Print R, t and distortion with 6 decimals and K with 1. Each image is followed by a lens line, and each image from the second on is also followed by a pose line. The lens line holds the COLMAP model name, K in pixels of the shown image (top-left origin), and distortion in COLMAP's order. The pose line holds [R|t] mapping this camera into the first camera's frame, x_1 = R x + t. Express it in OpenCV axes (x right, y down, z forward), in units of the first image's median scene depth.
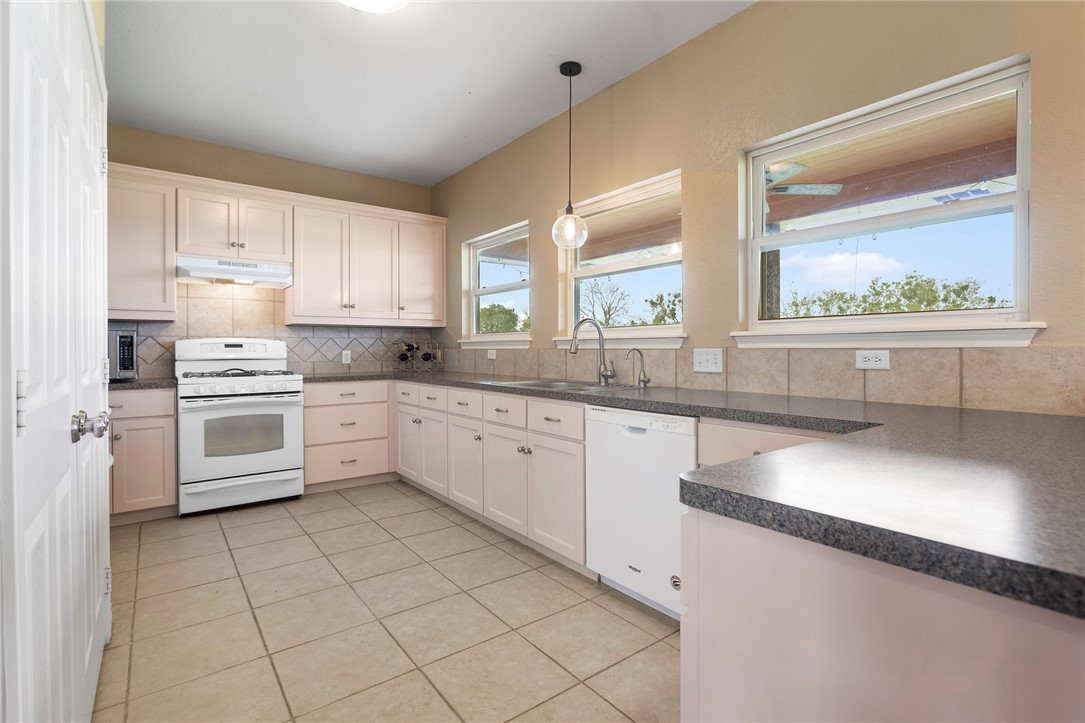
lens RADIAL K [[523.1, 0, 535.7], [0, 523.1, 349.6], [0, 0, 1]] dist [-0.006308, -0.000595]
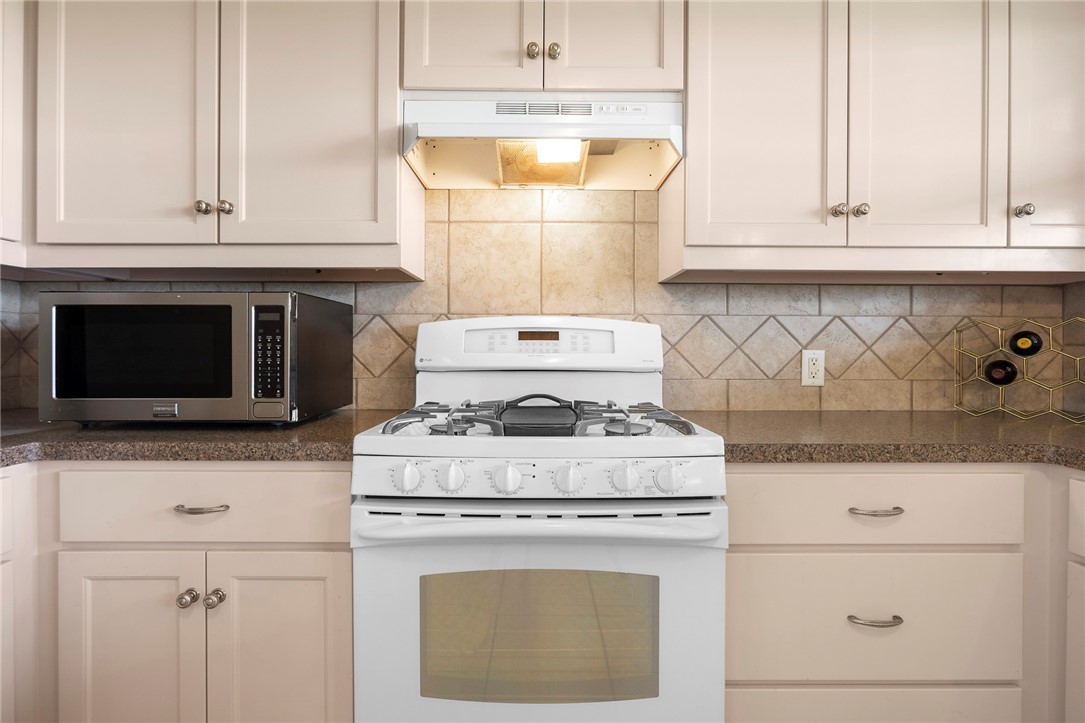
lens RADIAL K [[571.3, 0, 539.6], [0, 571.3, 350.4], [0, 0, 1]] dist [0.000943, 0.000035]
pose [[0.808601, 0.011266, -0.588249, -0.334792], [-0.007604, 0.999933, 0.008699, 0.000233], [0.588308, -0.002561, 0.808633, 0.671849]]
